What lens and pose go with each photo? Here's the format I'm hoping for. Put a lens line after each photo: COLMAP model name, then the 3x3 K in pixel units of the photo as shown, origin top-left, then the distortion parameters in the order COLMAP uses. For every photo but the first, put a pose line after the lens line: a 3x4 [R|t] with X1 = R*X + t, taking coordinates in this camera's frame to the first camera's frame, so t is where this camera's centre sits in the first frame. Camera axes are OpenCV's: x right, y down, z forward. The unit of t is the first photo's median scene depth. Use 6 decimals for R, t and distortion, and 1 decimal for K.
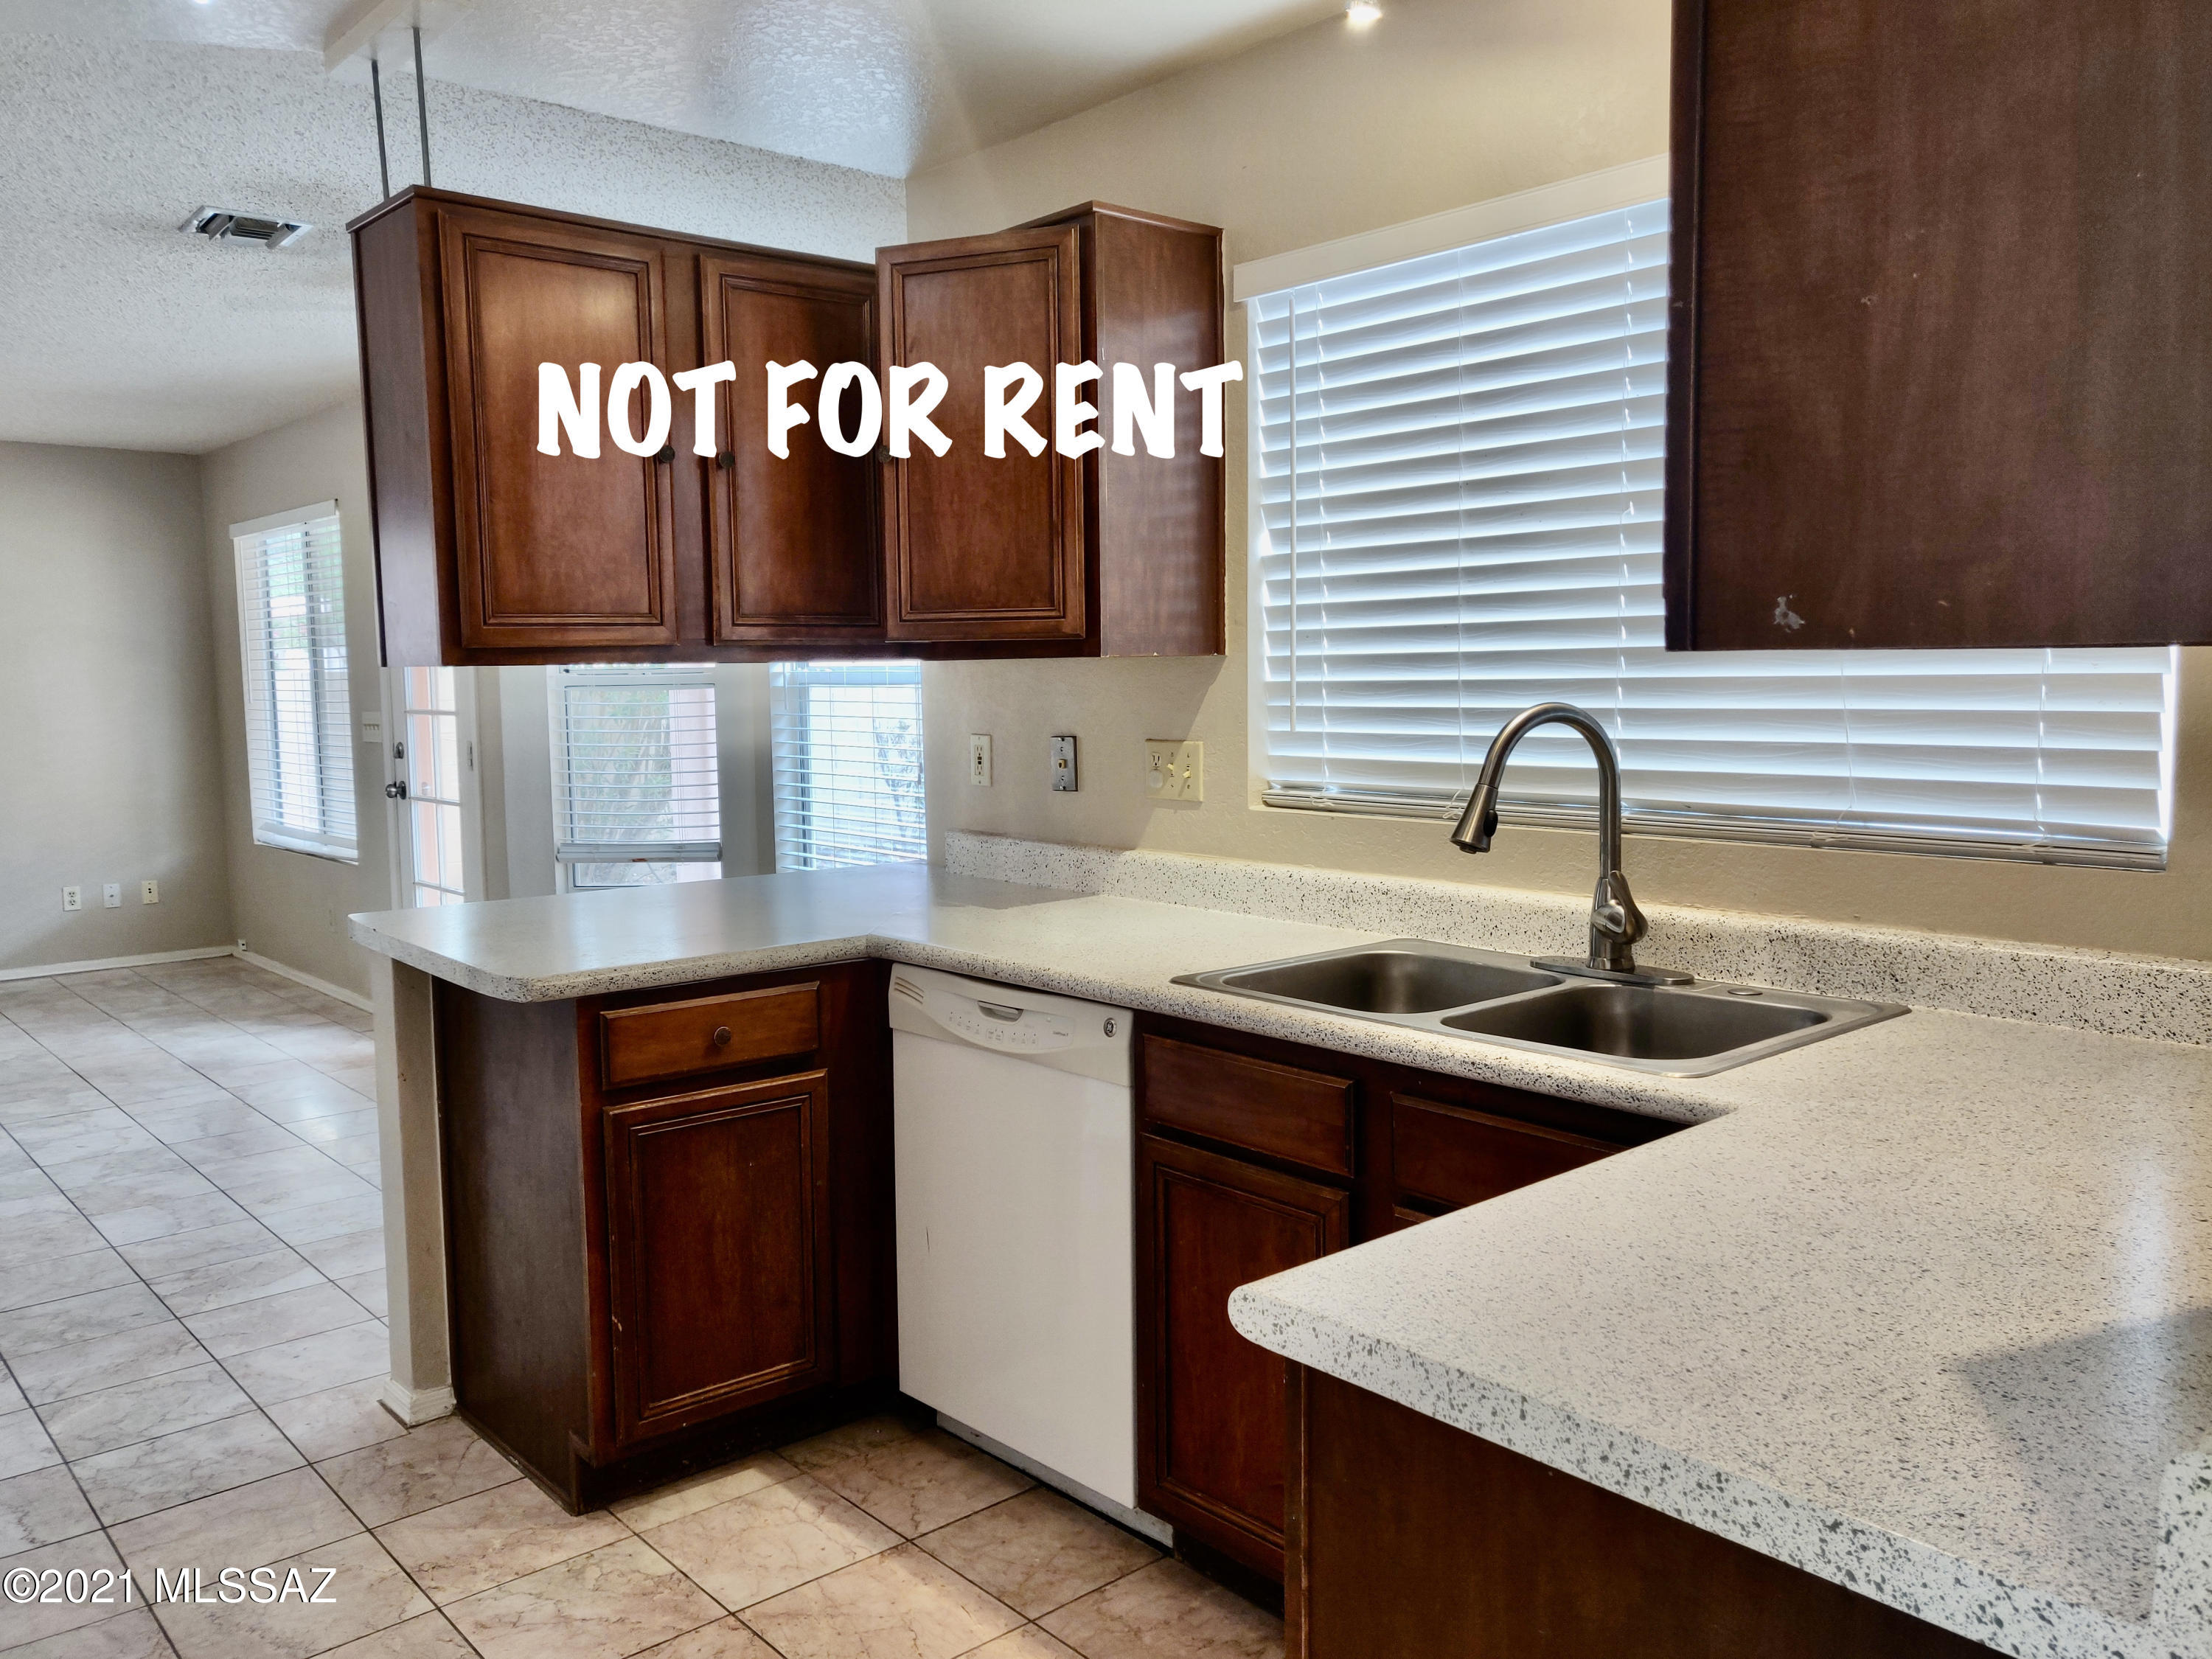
lens RADIAL K [[1712.9, 0, 1104.5], [0, 1712.9, 826.0], [0, 0, 1]] dist [-0.018051, 0.064165]
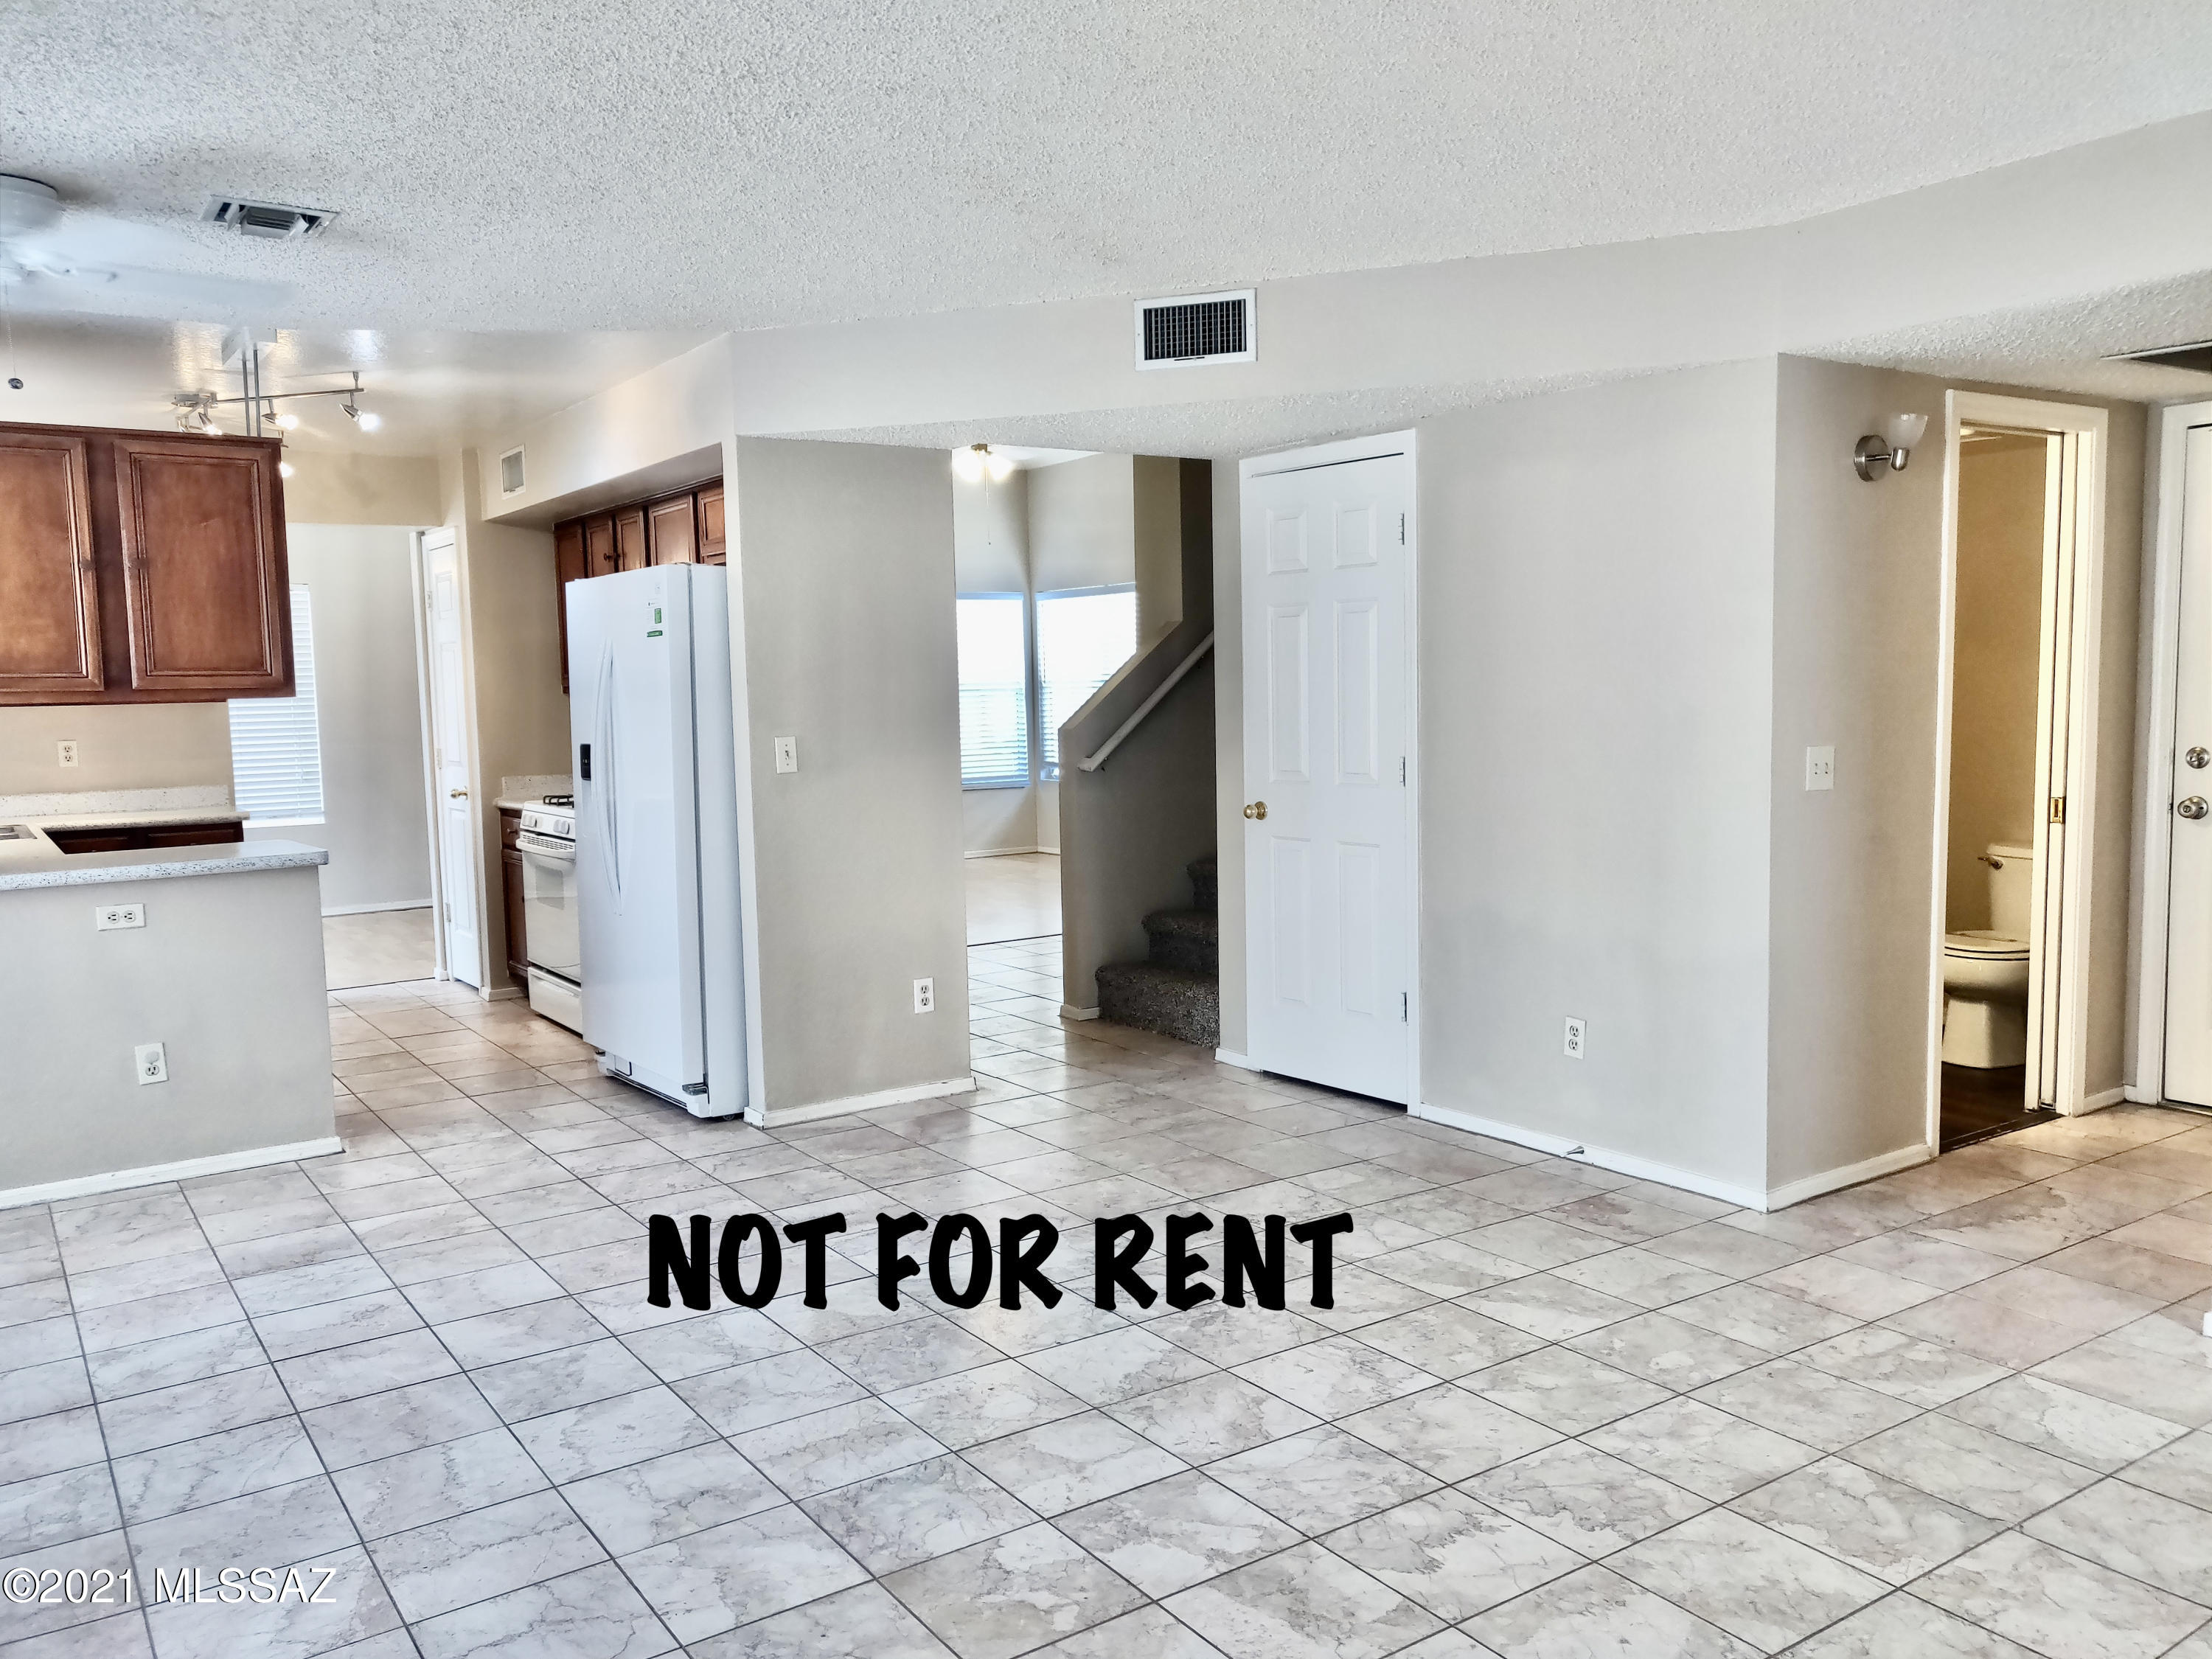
lens RADIAL K [[1712.9, 0, 1113.6], [0, 1712.9, 848.6], [0, 0, 1]] dist [-0.018051, 0.064165]
pose [[-0.993028, 0.027375, 0.114656, -1.428477], [0.048946, 0.980604, 0.189788, -0.228759], [-0.107237, 0.194077, -0.975107, 2.610270]]
